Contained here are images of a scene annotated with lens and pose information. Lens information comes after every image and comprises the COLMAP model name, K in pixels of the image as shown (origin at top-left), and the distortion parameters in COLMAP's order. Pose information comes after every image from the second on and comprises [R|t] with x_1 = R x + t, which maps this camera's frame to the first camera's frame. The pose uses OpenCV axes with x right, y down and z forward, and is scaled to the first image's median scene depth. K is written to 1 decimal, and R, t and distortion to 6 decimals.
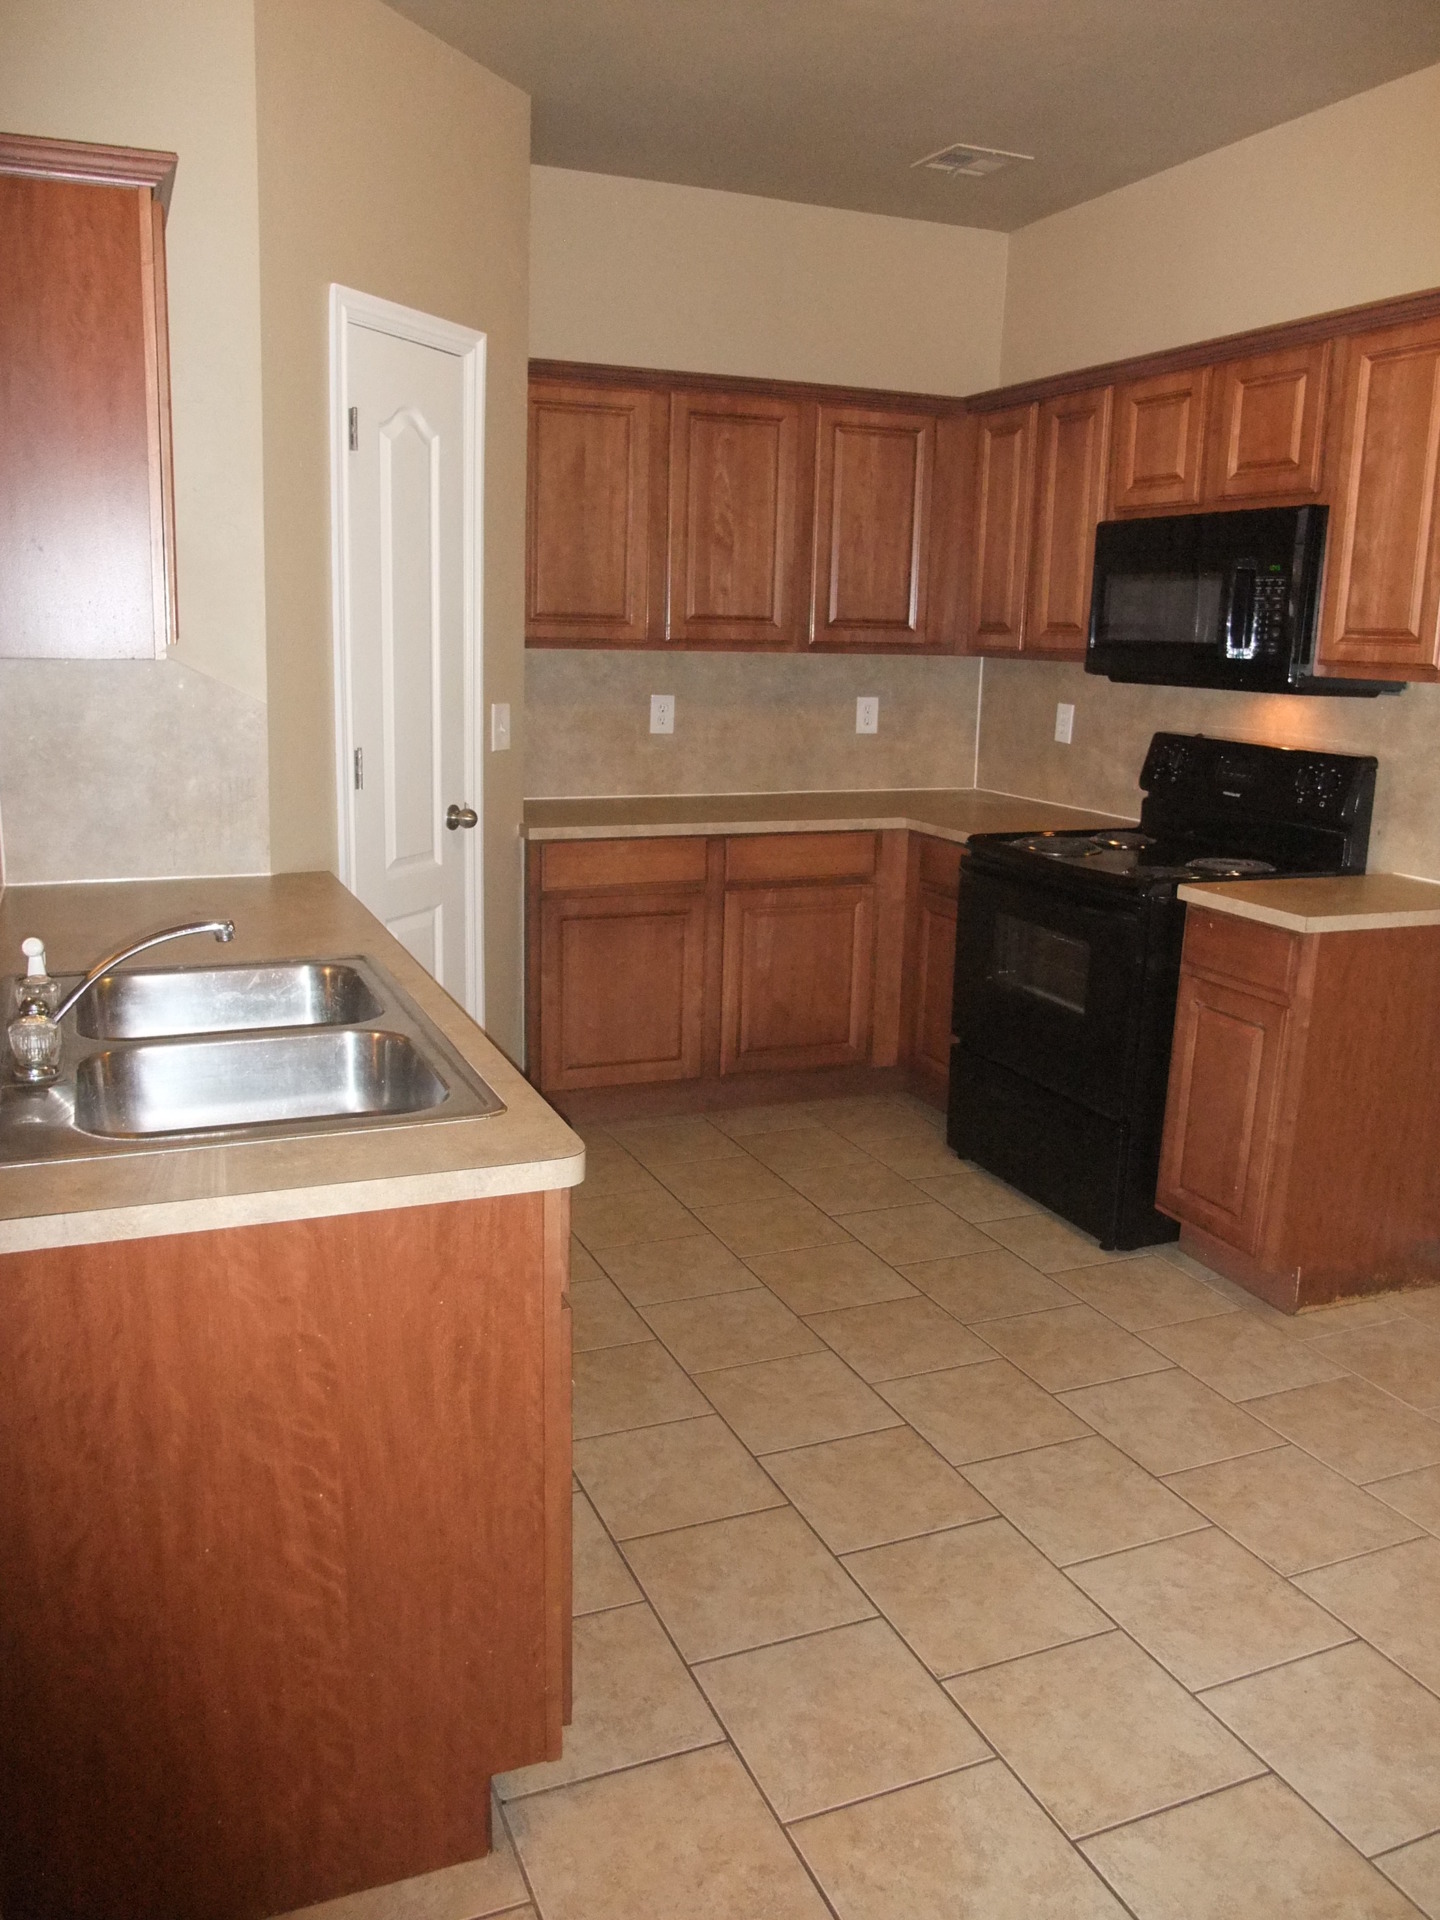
lens RADIAL K [[1495.9, 0, 708.5], [0, 1495.9, 956.3], [0, 0, 1]] dist [-0.082524, 0.063262]
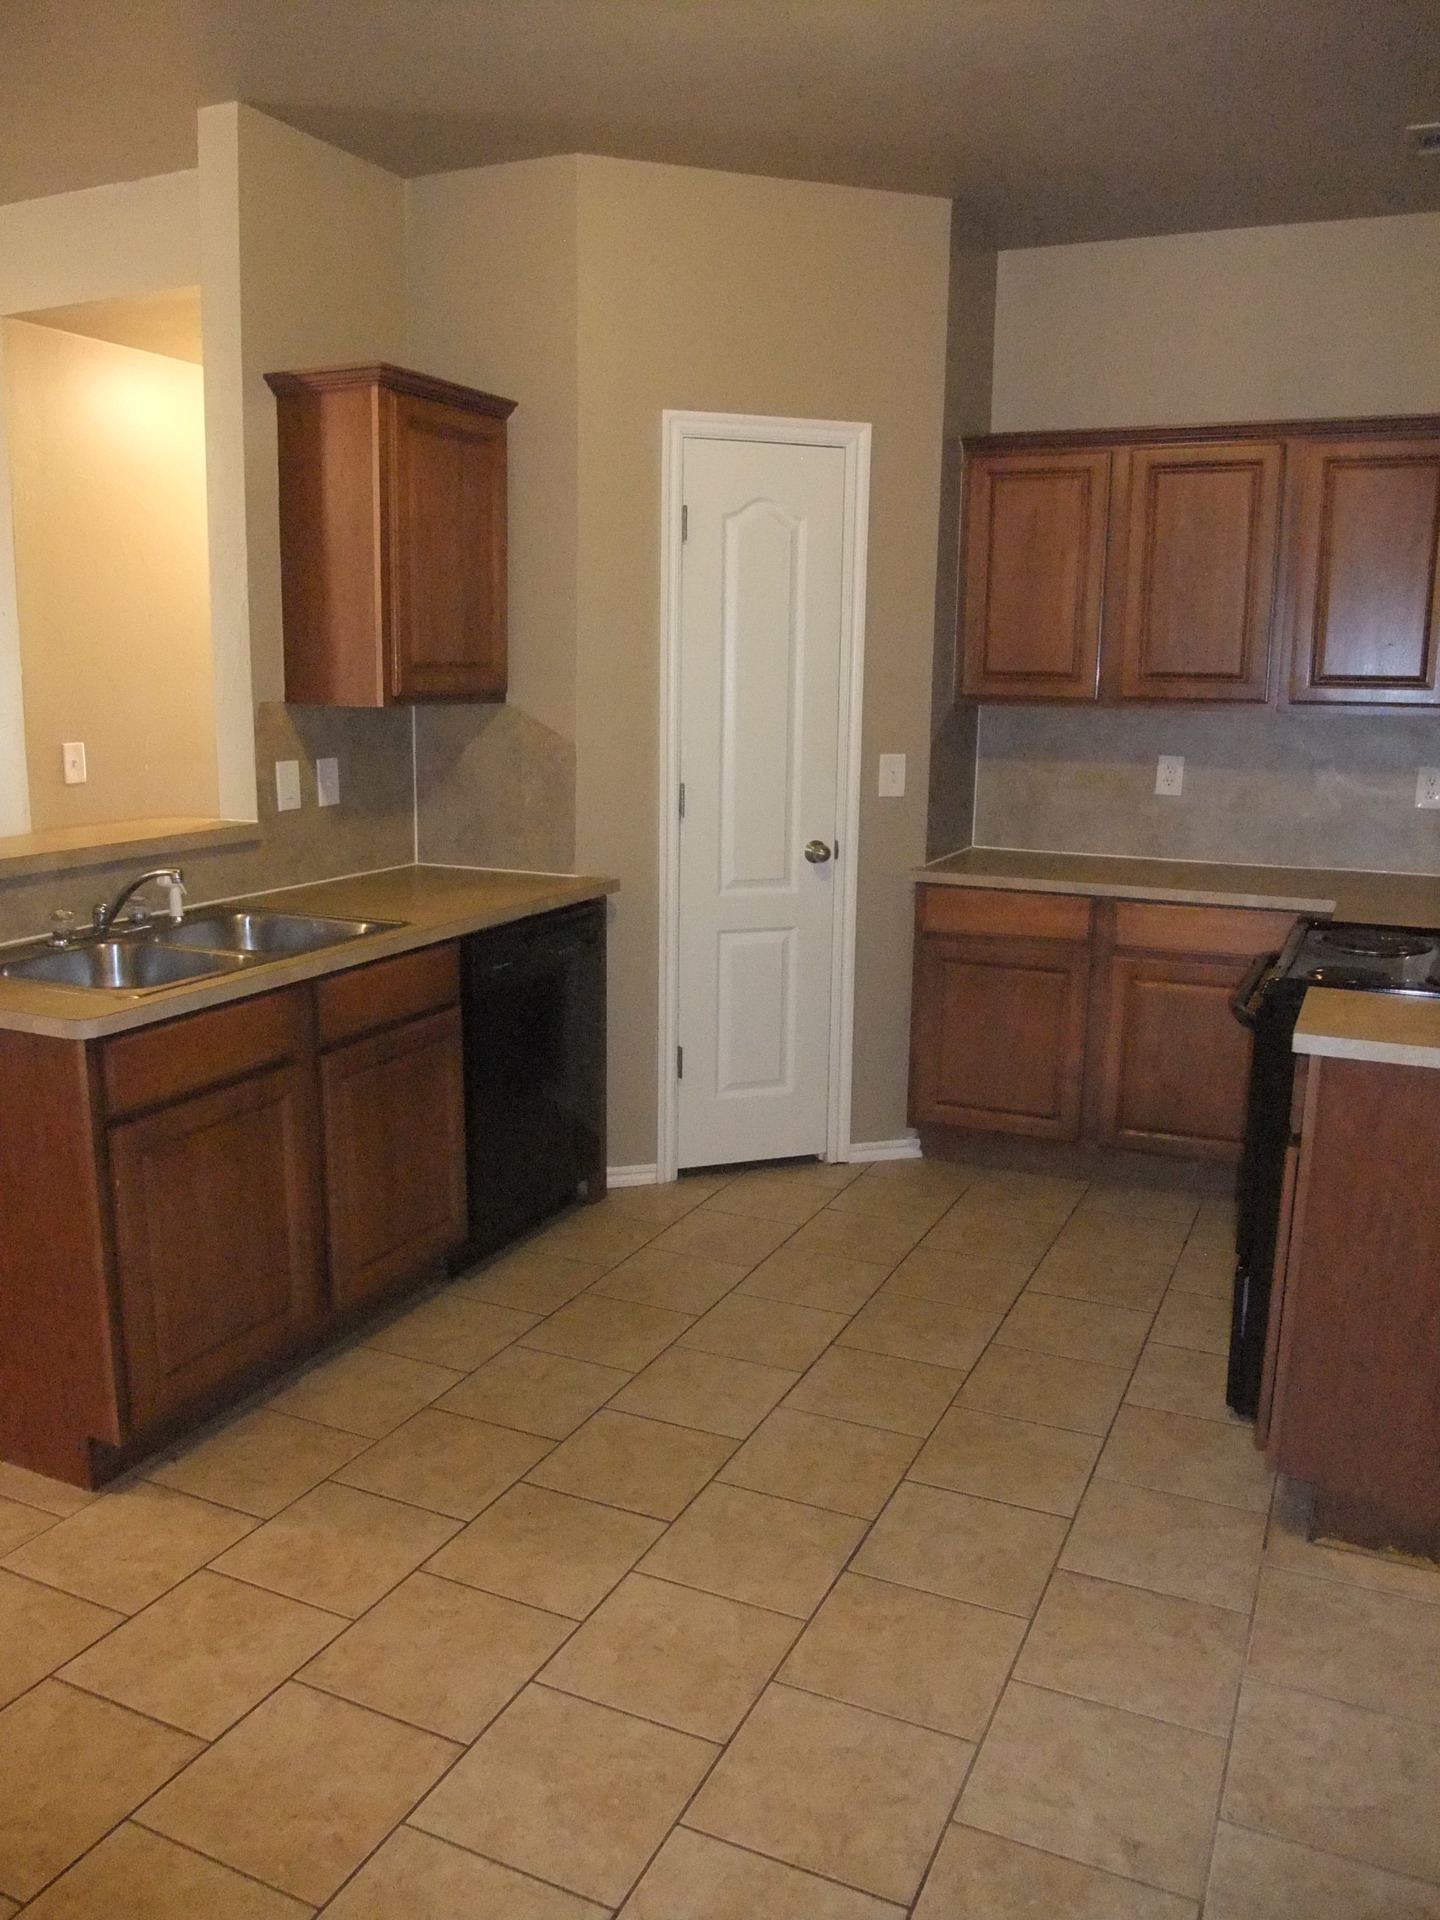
lens RADIAL K [[1495.9, 0, 707.0], [0, 1495.9, 956.9], [0, 0, 1]] dist [-0.082524, 0.063262]
pose [[0.674539, 0.123079, -0.727908, 0.735686], [-0.154390, 0.987720, 0.023939, -0.034886], [0.721915, 0.096234, 0.685257, 0.209317]]
